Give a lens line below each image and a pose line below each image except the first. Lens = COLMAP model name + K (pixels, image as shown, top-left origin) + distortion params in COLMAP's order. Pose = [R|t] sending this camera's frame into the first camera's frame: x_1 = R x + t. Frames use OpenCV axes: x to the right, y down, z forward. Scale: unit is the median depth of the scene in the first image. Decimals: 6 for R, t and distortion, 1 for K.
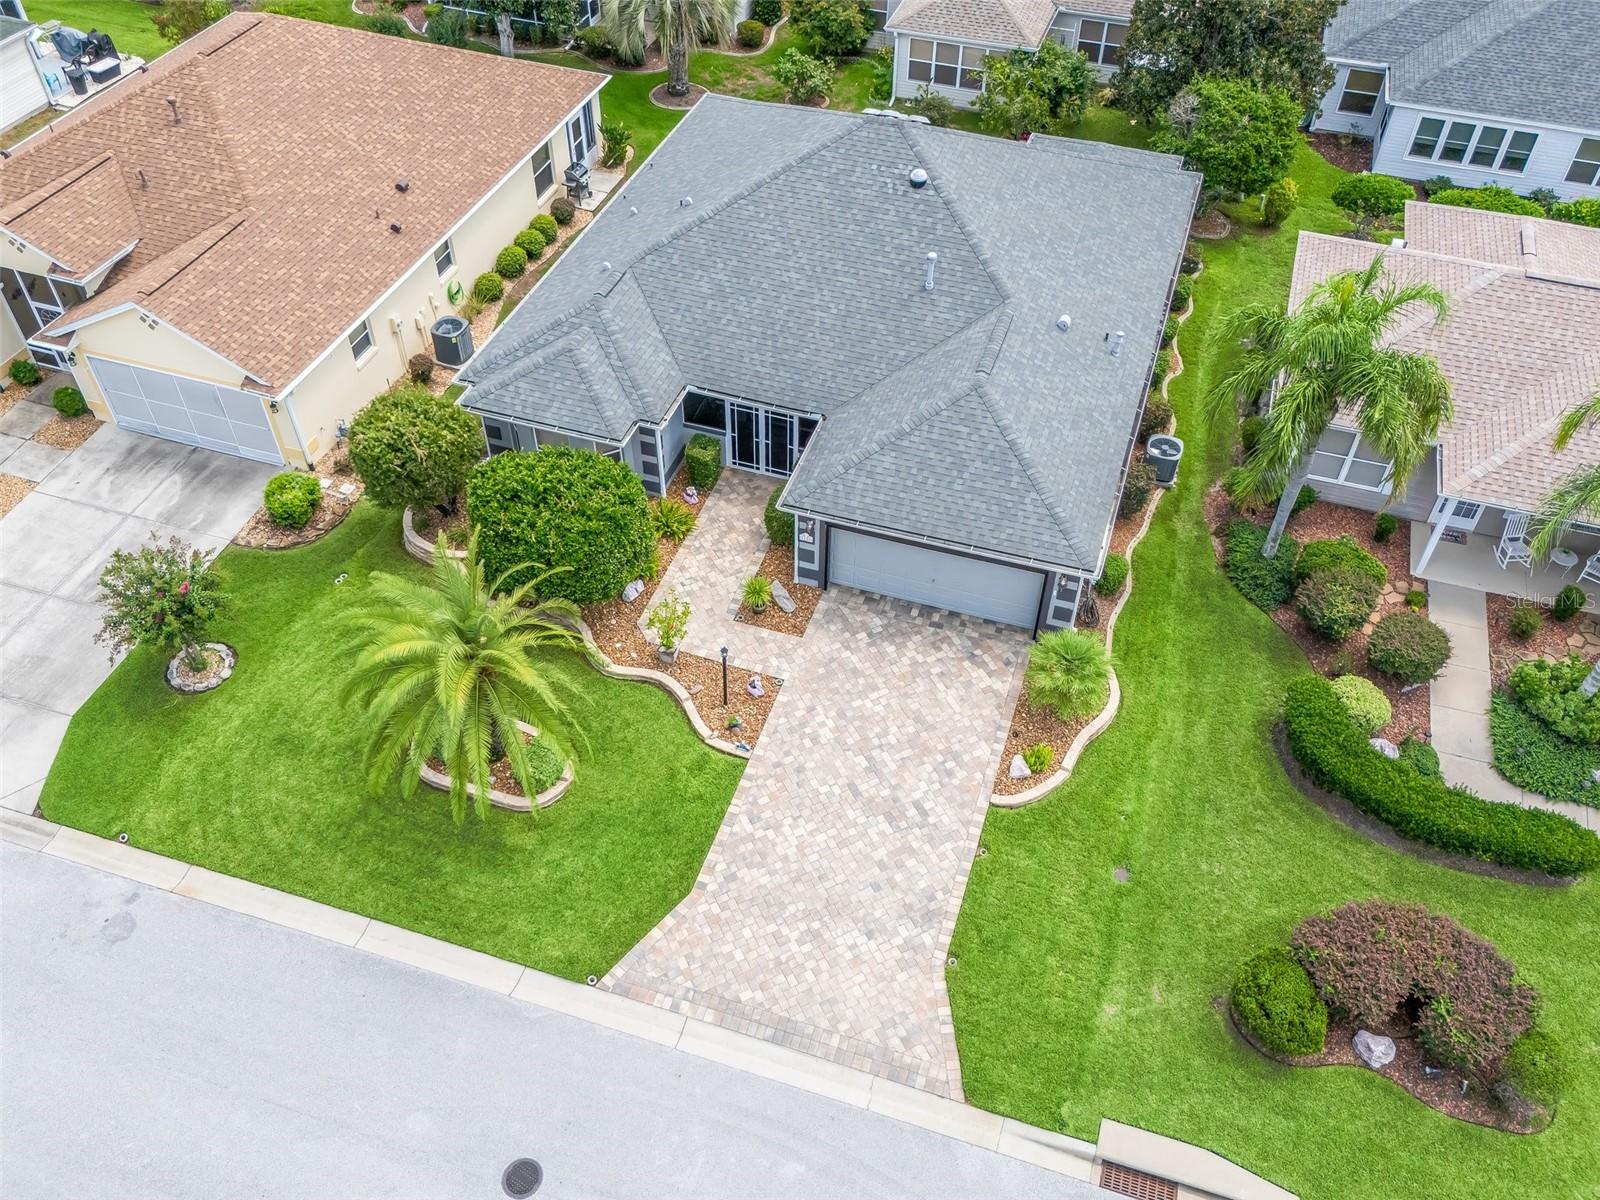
lens RADIAL K [[1331.9, 0, 814.8], [0, 1331.9, 611.7], [0, 0, 1]] dist [0.047486, -0.023797]
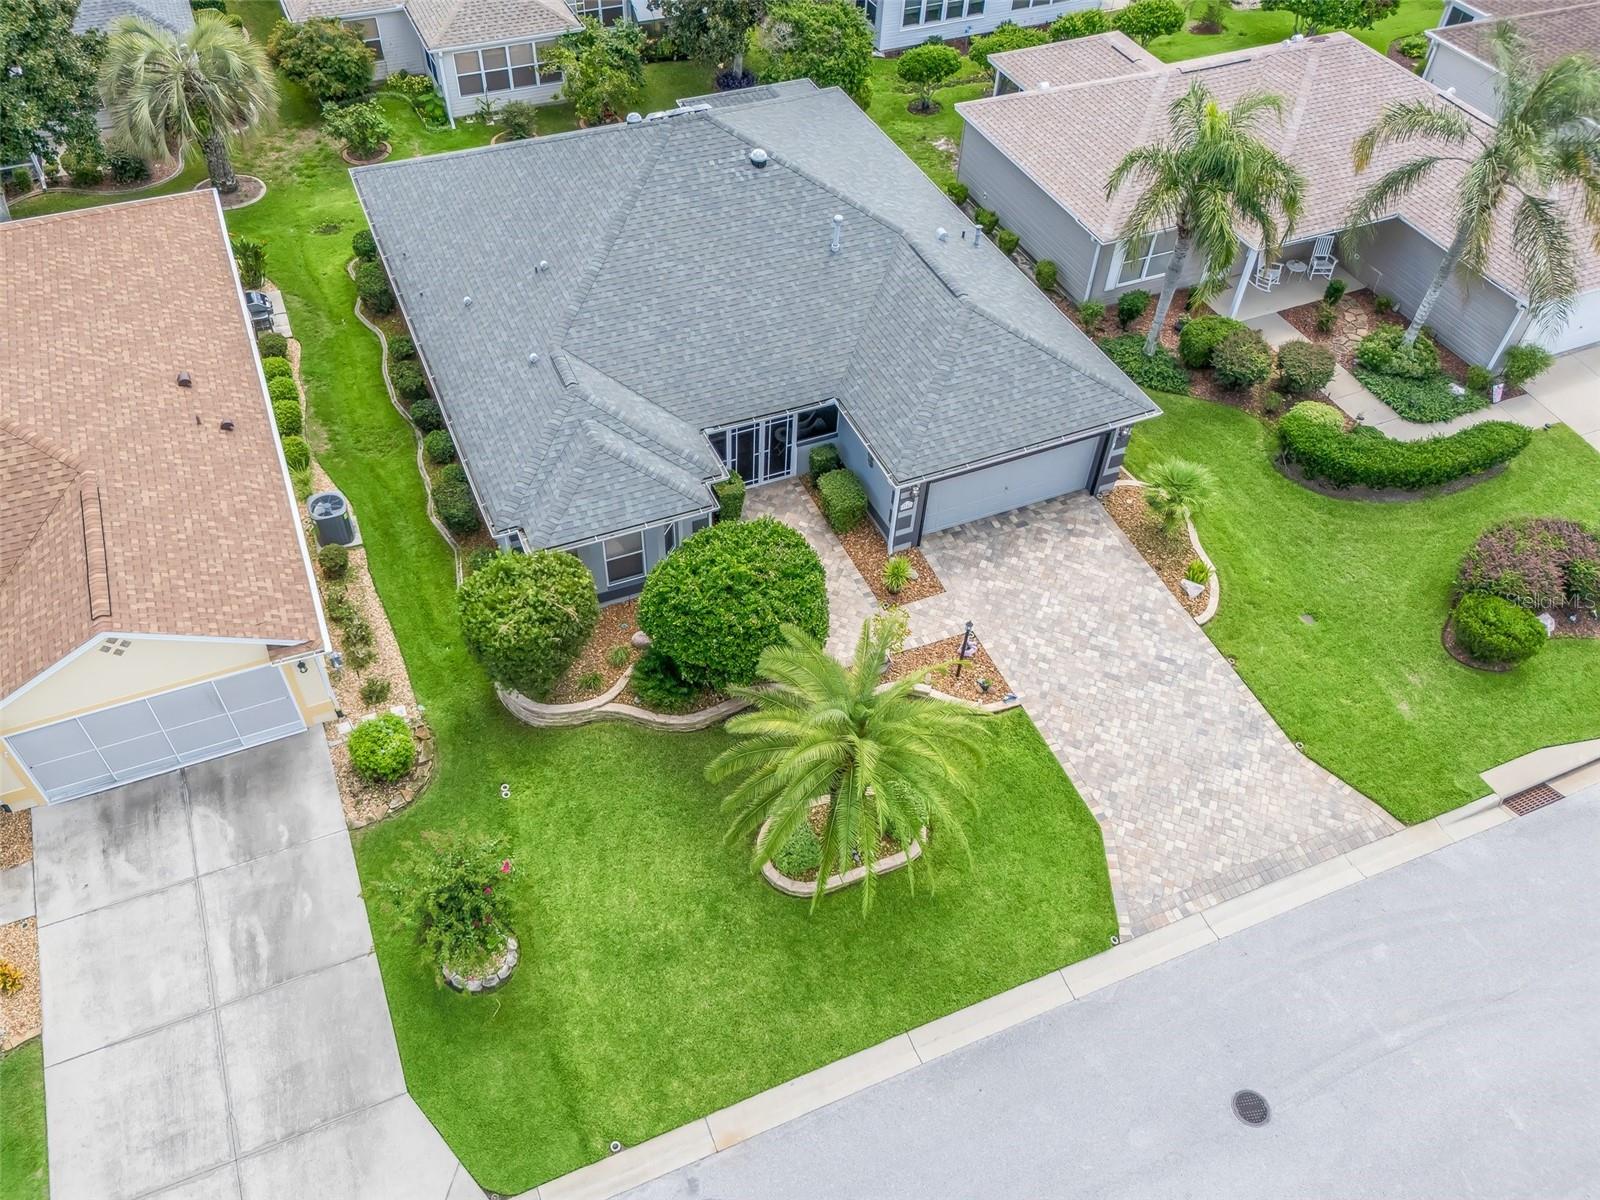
lens RADIAL K [[1271.2, 0, 783.7], [0, 1271.2, 604.2], [0, 0, 1]] dist [0.050873, -0.034911]
pose [[0.754900, -0.478671, 0.448330, -0.602066], [0.460161, 0.873668, 0.157974, -0.203340], [-0.467310, 0.087050, 0.879798, 0.192237]]
